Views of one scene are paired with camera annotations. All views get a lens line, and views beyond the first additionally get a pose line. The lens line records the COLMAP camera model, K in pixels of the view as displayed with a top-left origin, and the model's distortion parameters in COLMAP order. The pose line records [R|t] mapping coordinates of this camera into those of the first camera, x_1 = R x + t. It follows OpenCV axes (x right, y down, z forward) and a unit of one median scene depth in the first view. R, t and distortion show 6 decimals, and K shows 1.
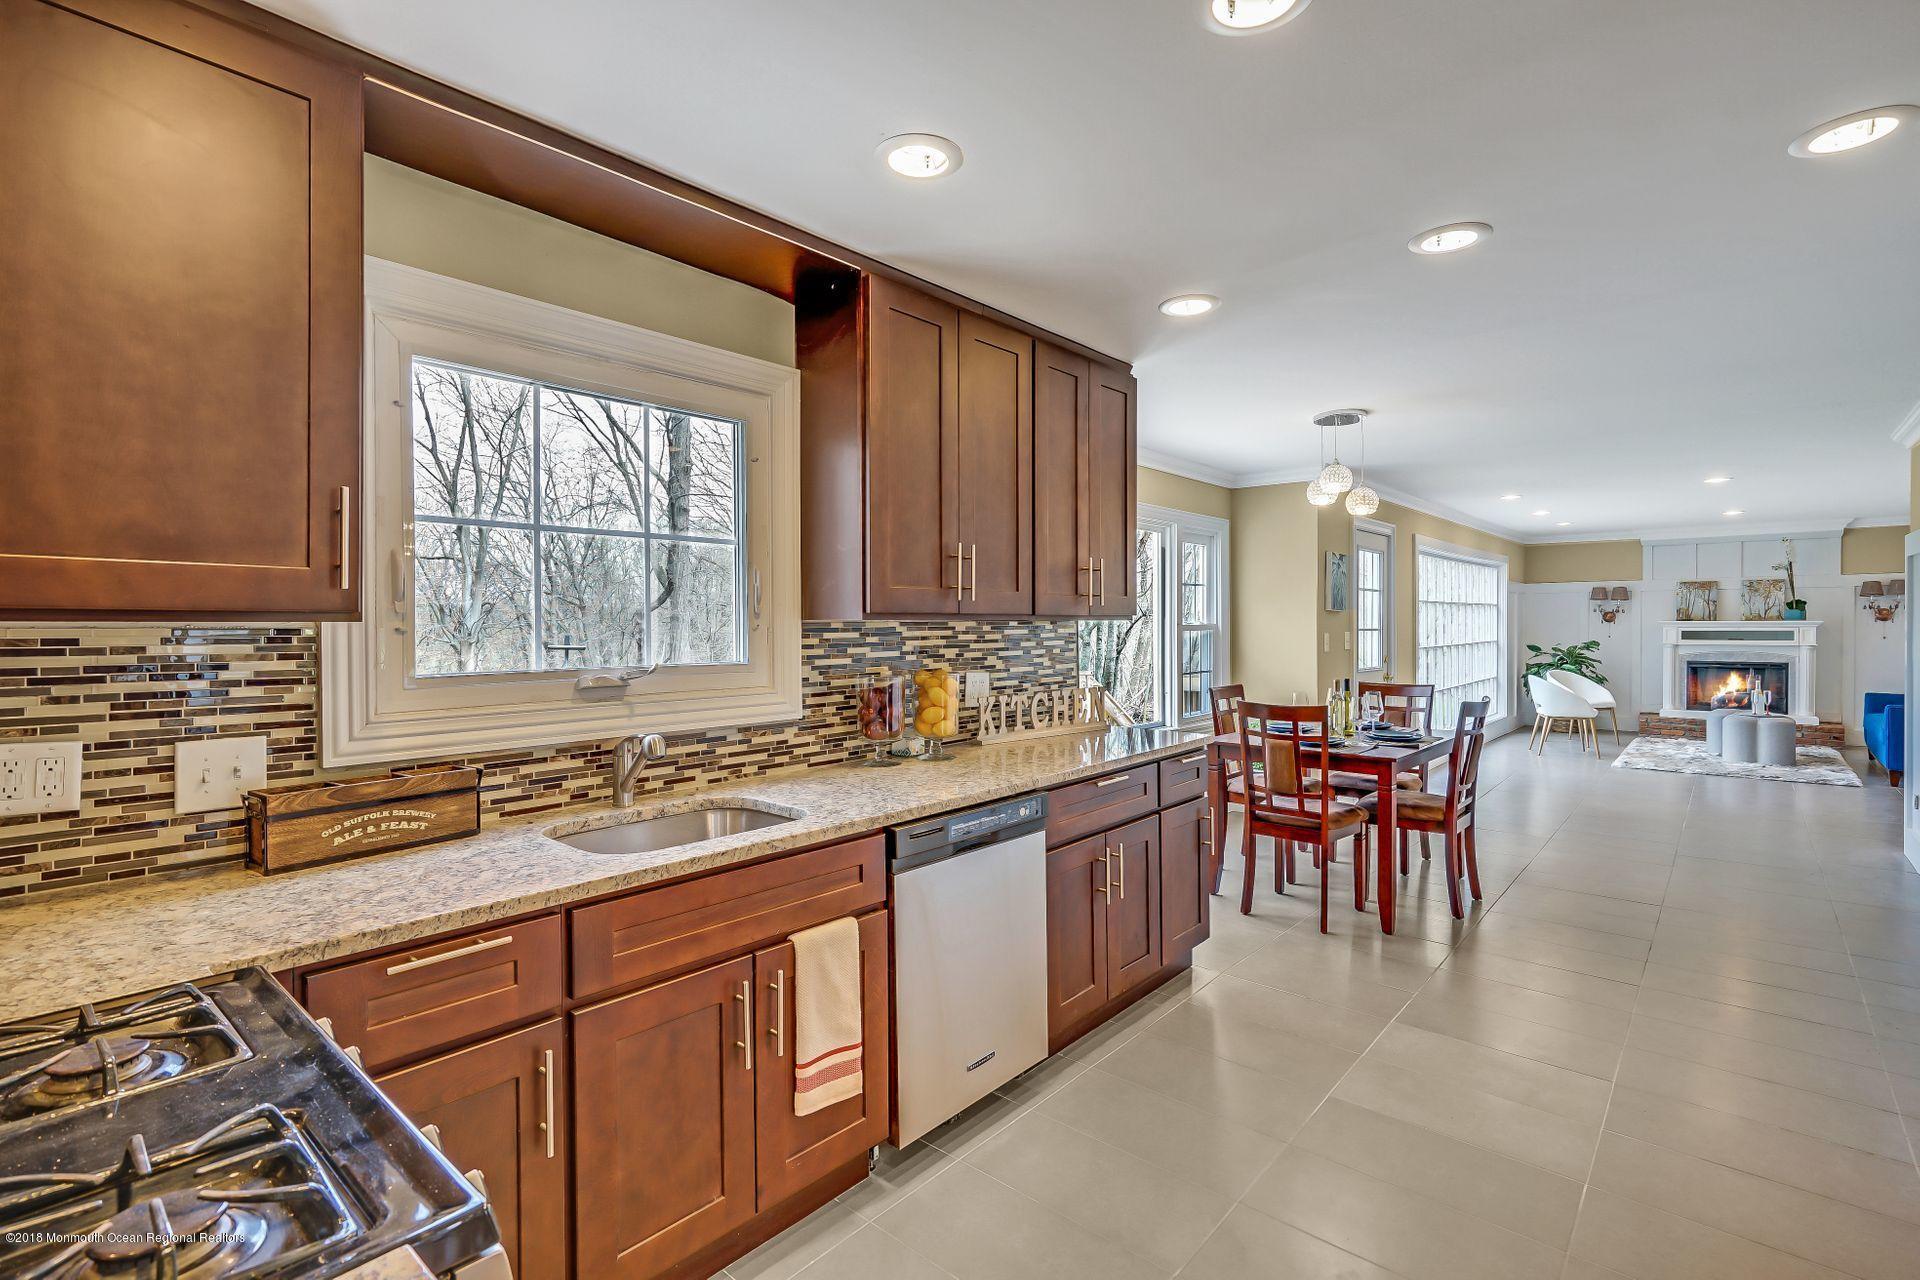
lens RADIAL K [[884.6, 0, 960.7], [0, 884.6, 631.1], [0, 0, 1]] dist [0.002218, 0.000286]
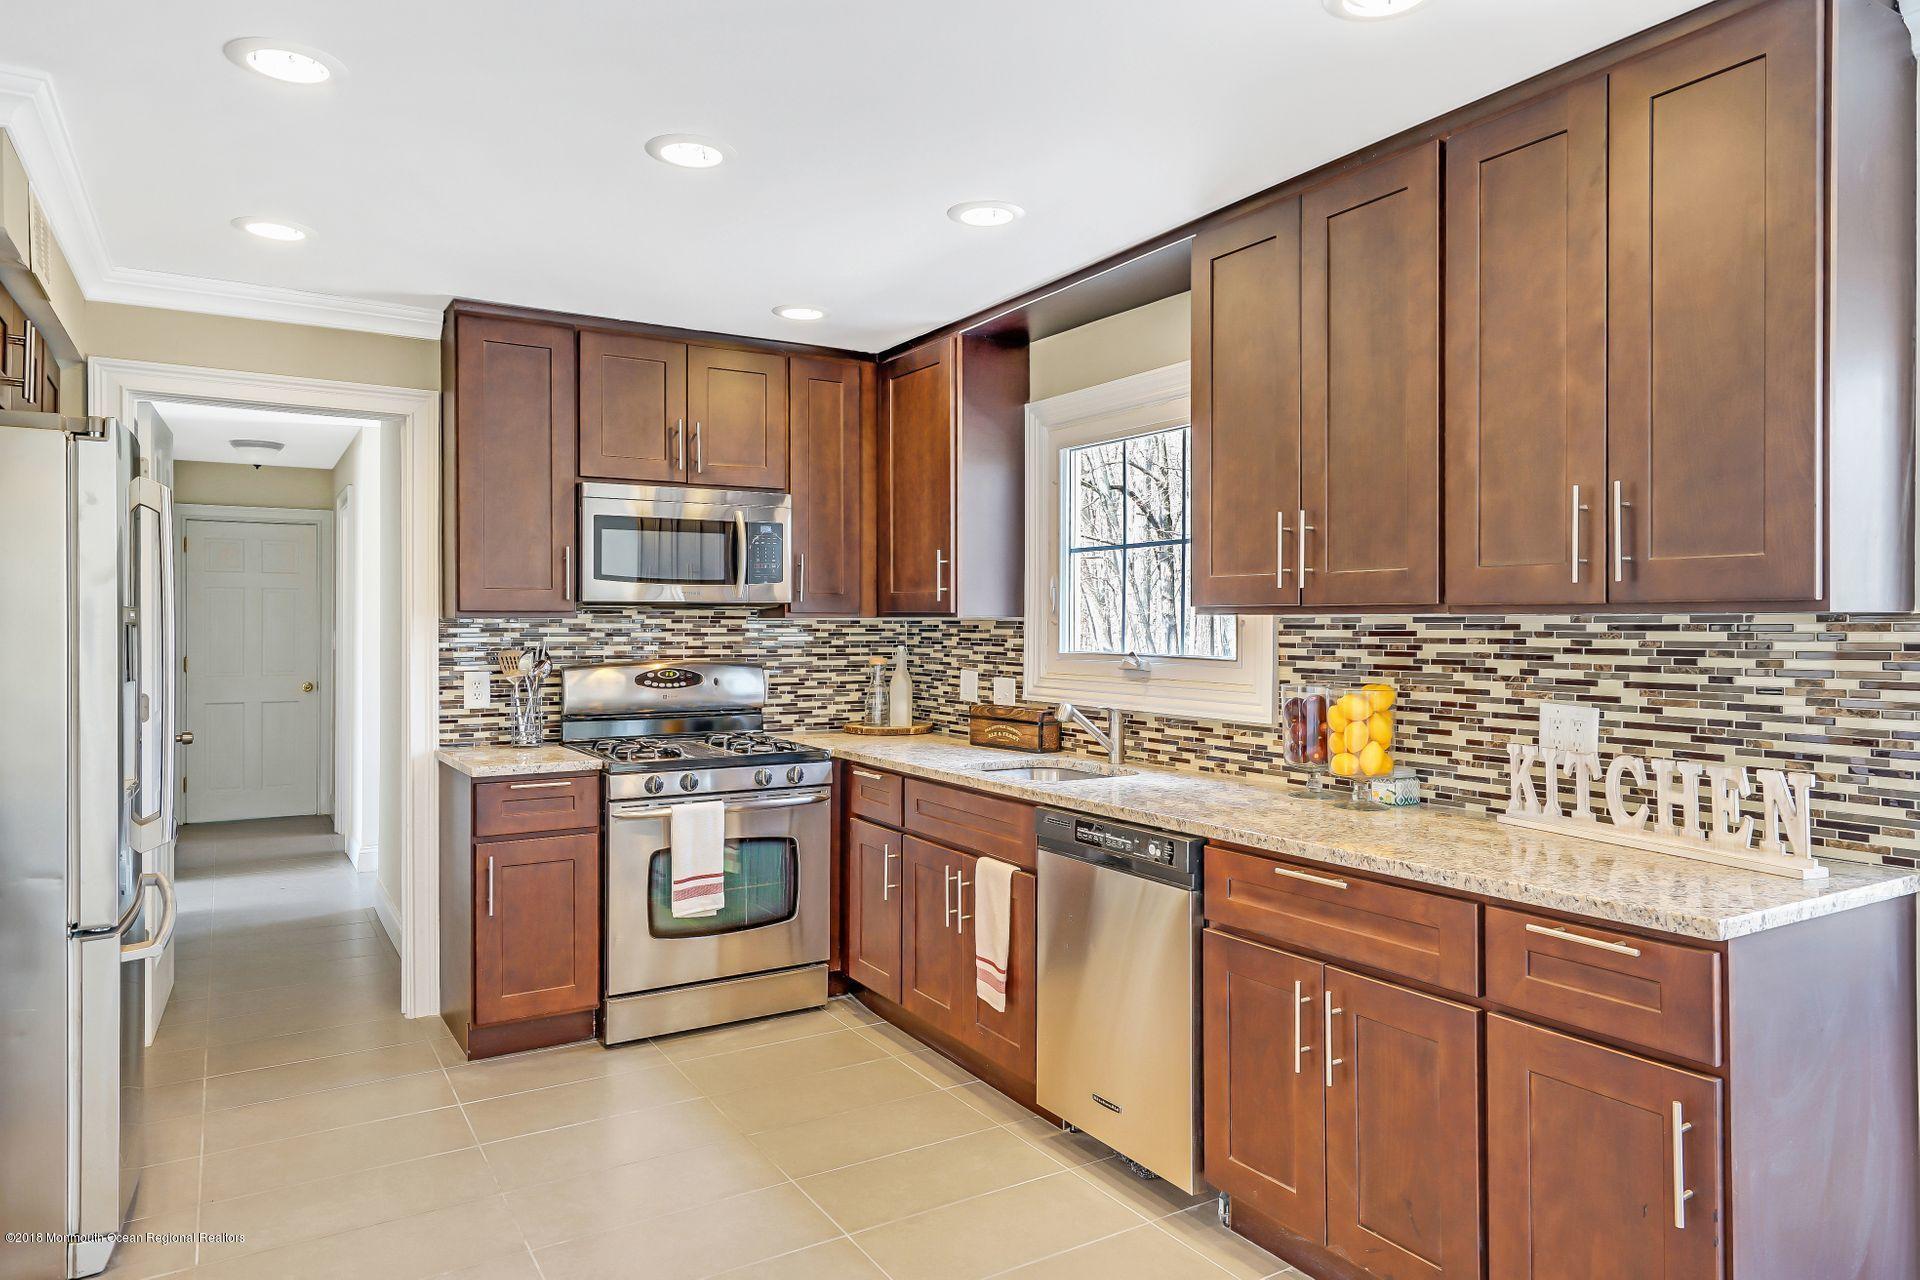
lens RADIAL K [[1187.1, 0, 961.7], [0, 1187.1, 618.7], [0, 0, 1]] dist [-0.001897, 0.000195]
pose [[-0.286280, 0.012495, -0.958064, 0.364195], [0.004891, 0.999921, 0.011579, -0.008307], [0.958133, -0.001371, -0.286319, 0.357643]]
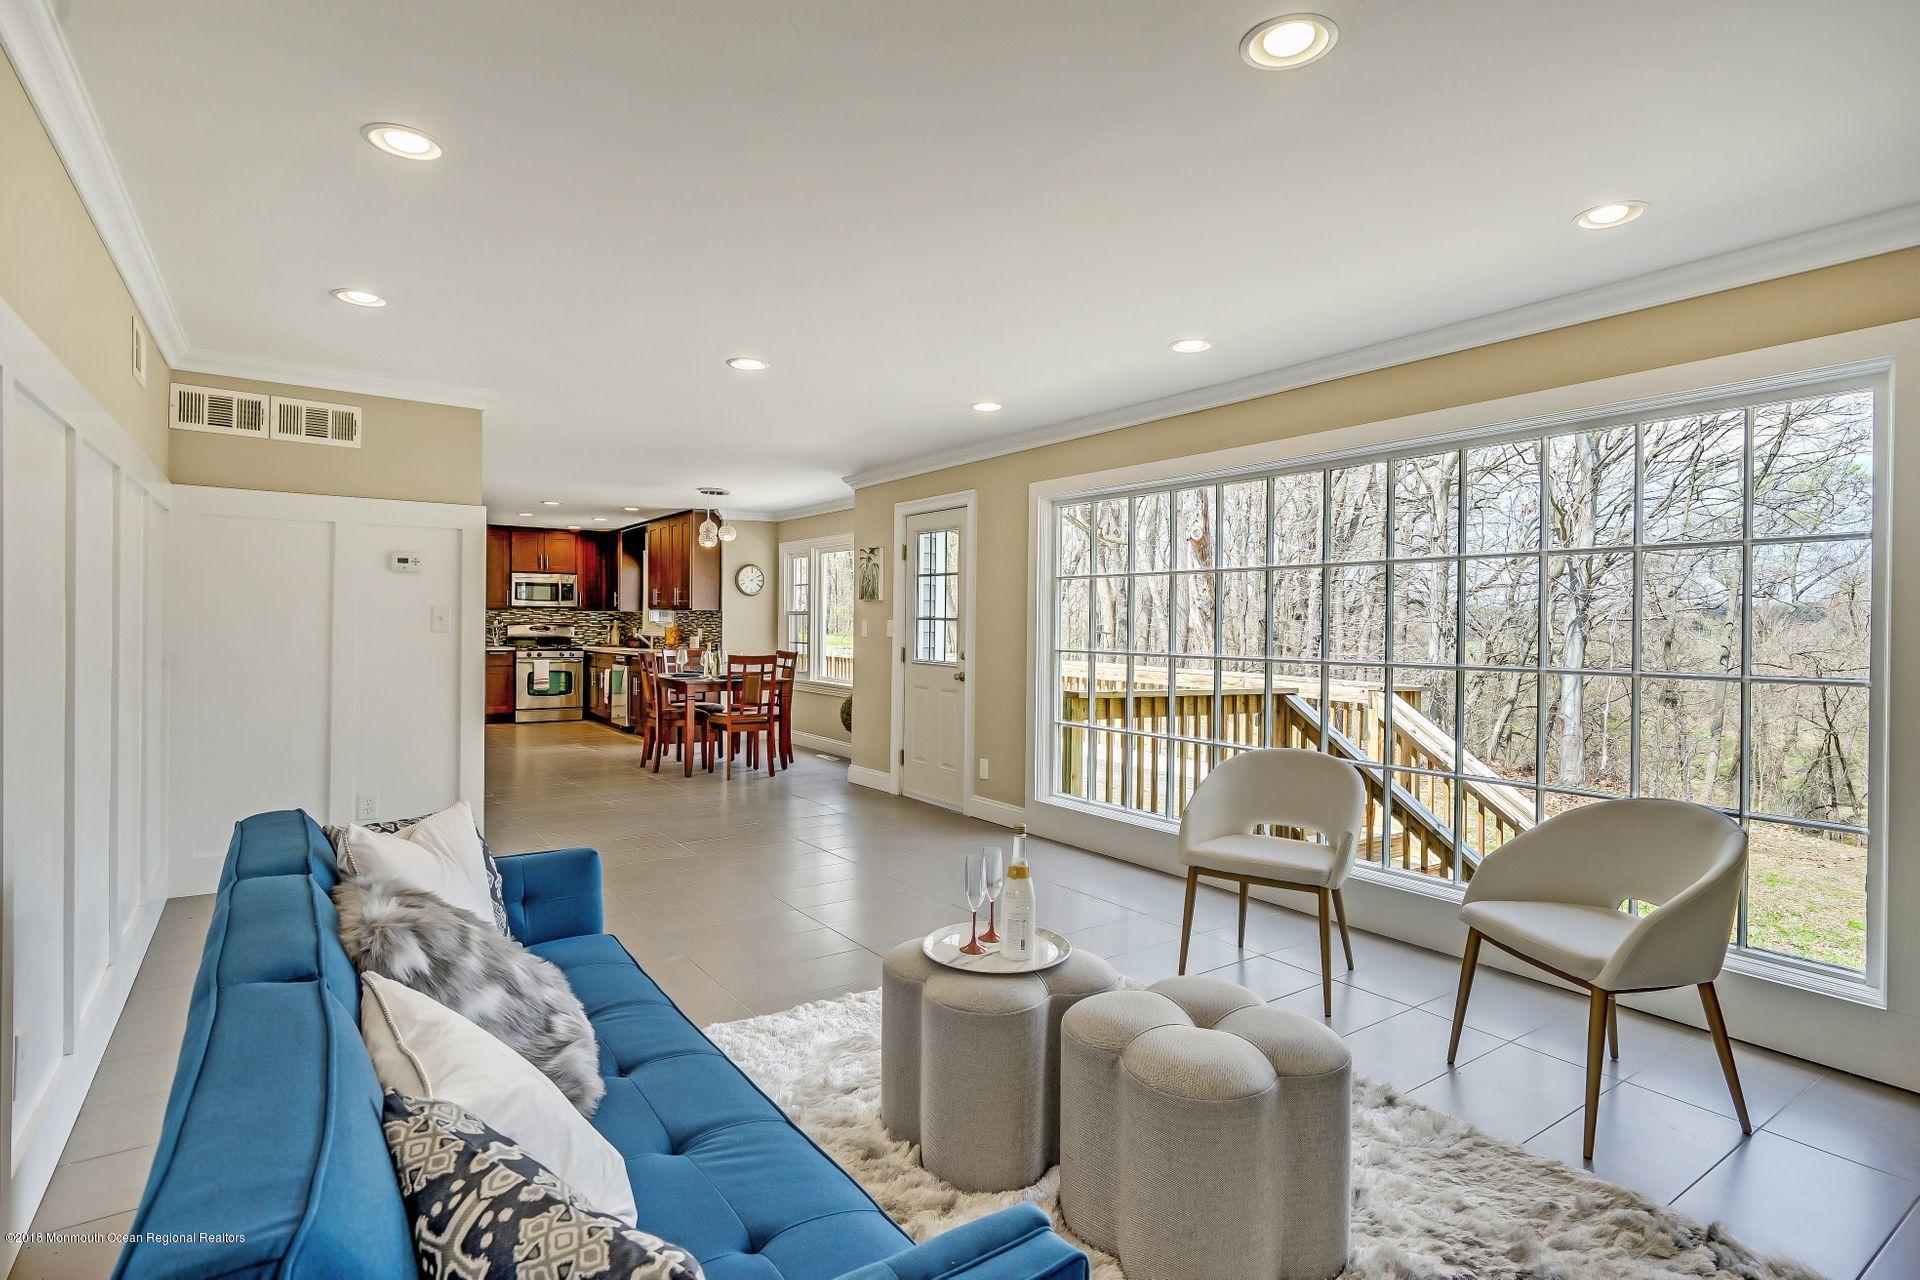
lens RADIAL K [[955.2, 0, 960.7], [0, 955.2, 626.8], [0, 0, 1]] dist [0.001809, 0.000247]
pose [[-0.230506, 0.017081, -0.972921, 1.206292], [-0.005920, 0.999803, 0.018955, -0.010225], [0.973053, 0.010129, -0.230359, 1.076135]]
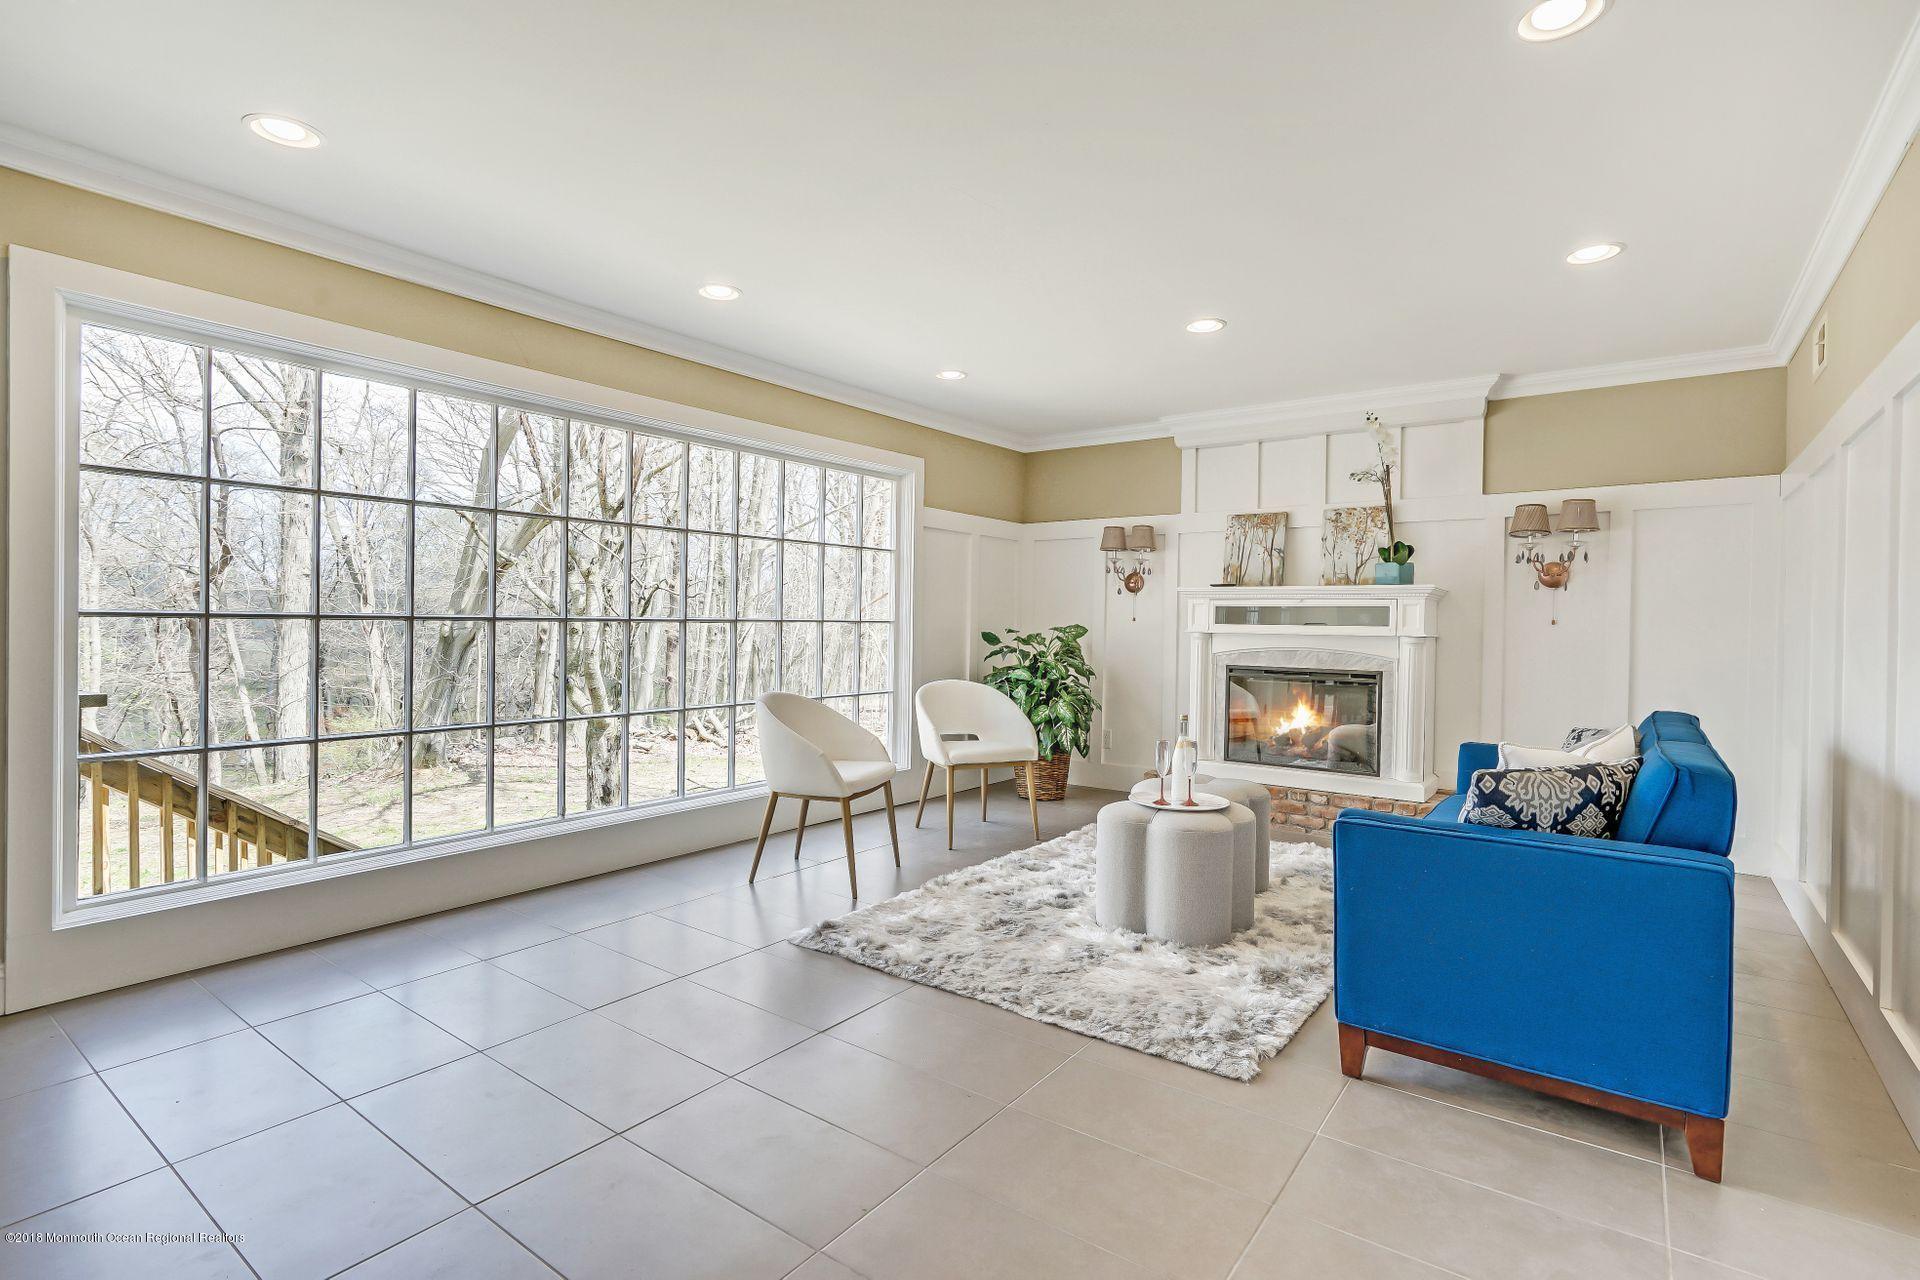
lens RADIAL K [[903.6, 0, 962.8], [0, 903.6, 626.3], [0, 0, 1]] dist [0.001545, -0.000297]
pose [[0.995636, 0.019191, 0.091324, 0.766179], [-0.018642, 0.999803, -0.006865, 0.021429], [-0.091438, 0.005133, 0.995798, 0.610798]]
